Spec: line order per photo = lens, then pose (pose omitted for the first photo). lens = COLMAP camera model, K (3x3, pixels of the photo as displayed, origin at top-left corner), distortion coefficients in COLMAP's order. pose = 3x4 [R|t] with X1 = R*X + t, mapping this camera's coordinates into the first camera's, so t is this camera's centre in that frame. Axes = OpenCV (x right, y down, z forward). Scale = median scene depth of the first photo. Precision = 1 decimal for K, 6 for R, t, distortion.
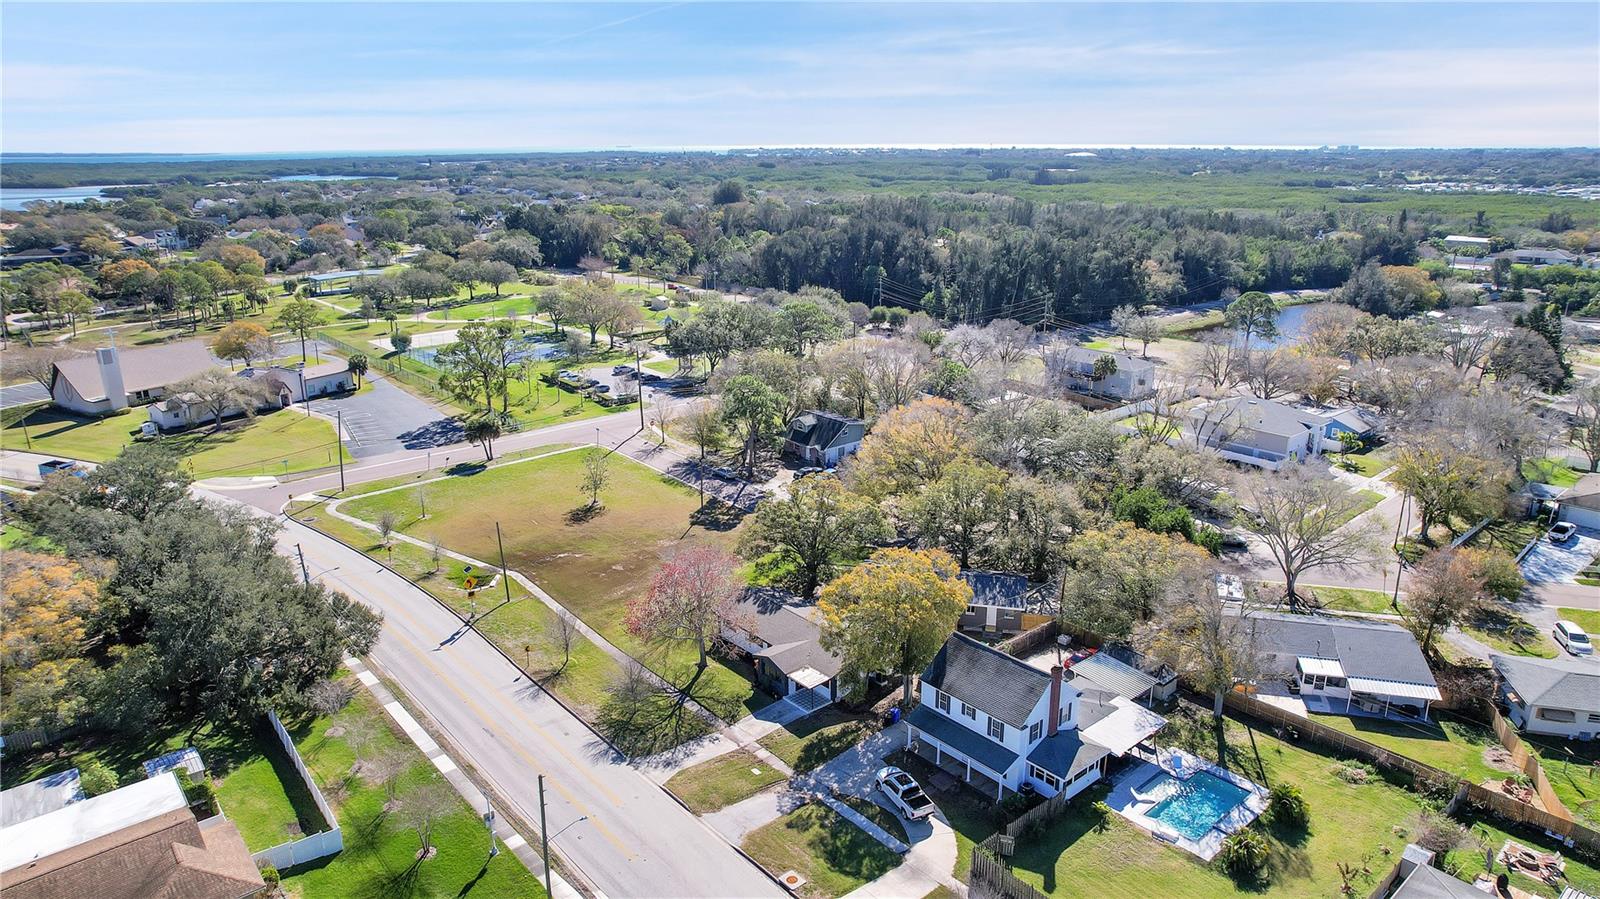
lens RADIAL K [[1011.4, 0, 800.0], [0, 1011.4, 449.5], [0, 0, 1]] dist [-0.103646, 0.079262]
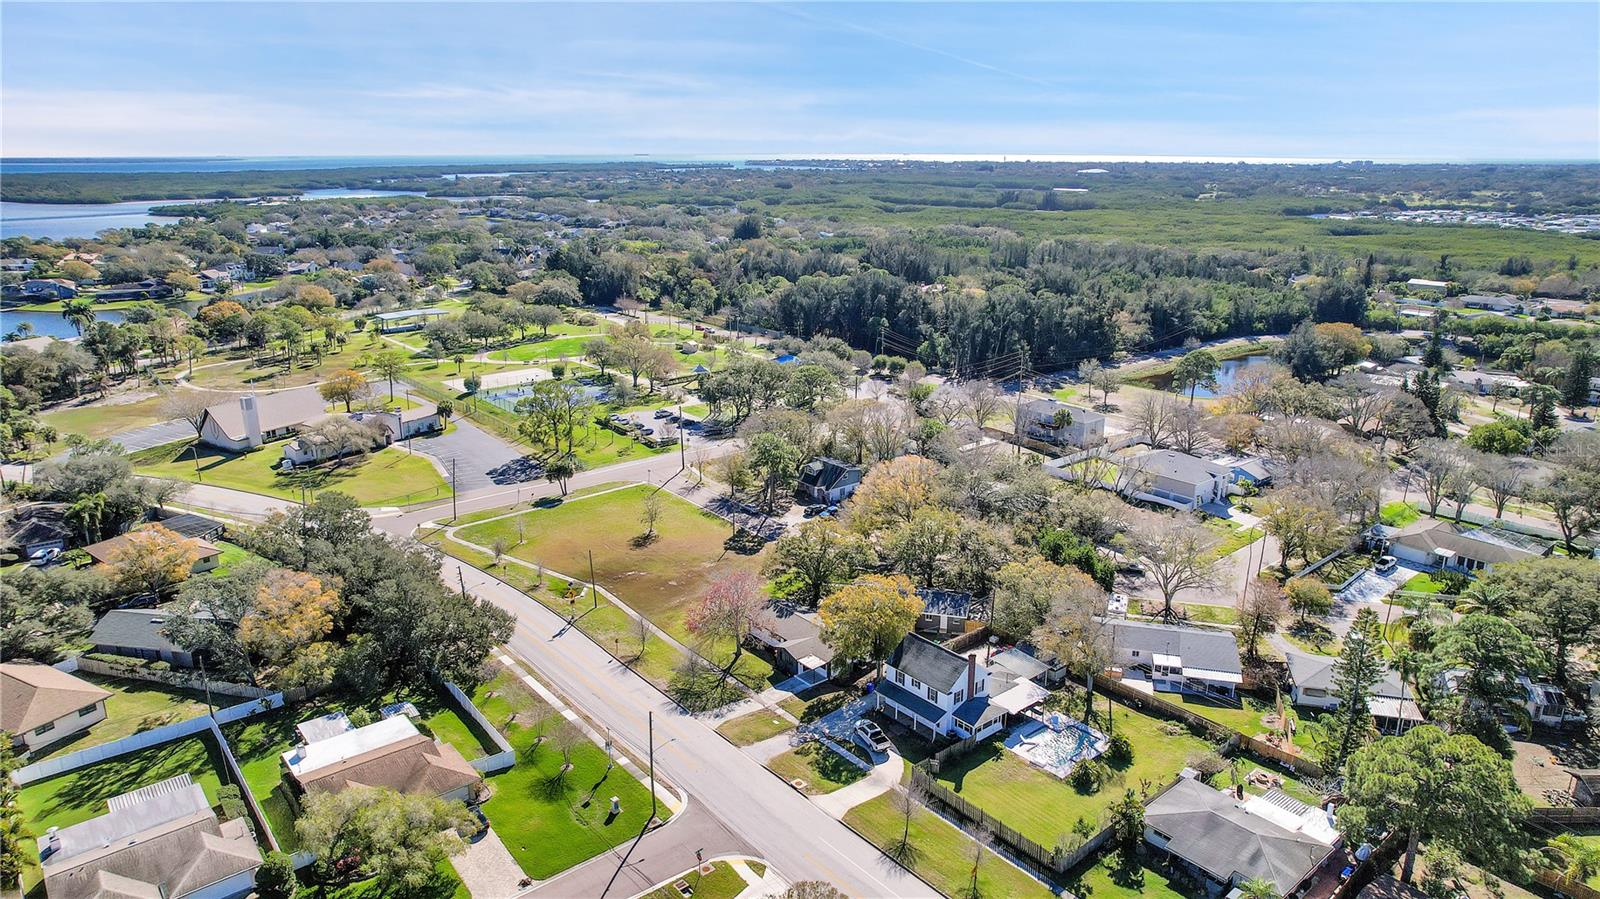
lens RADIAL K [[1011.4, 0, 800.0], [0, 1011.4, 449.5], [0, 0, 1]] dist [-0.103646, 0.079262]
pose [[0.999855, 0.010351, -0.013544, 0.005287], [-0.010448, 0.999920, -0.007075, -0.047162], [0.013470, 0.007215, 0.999883, -0.306228]]
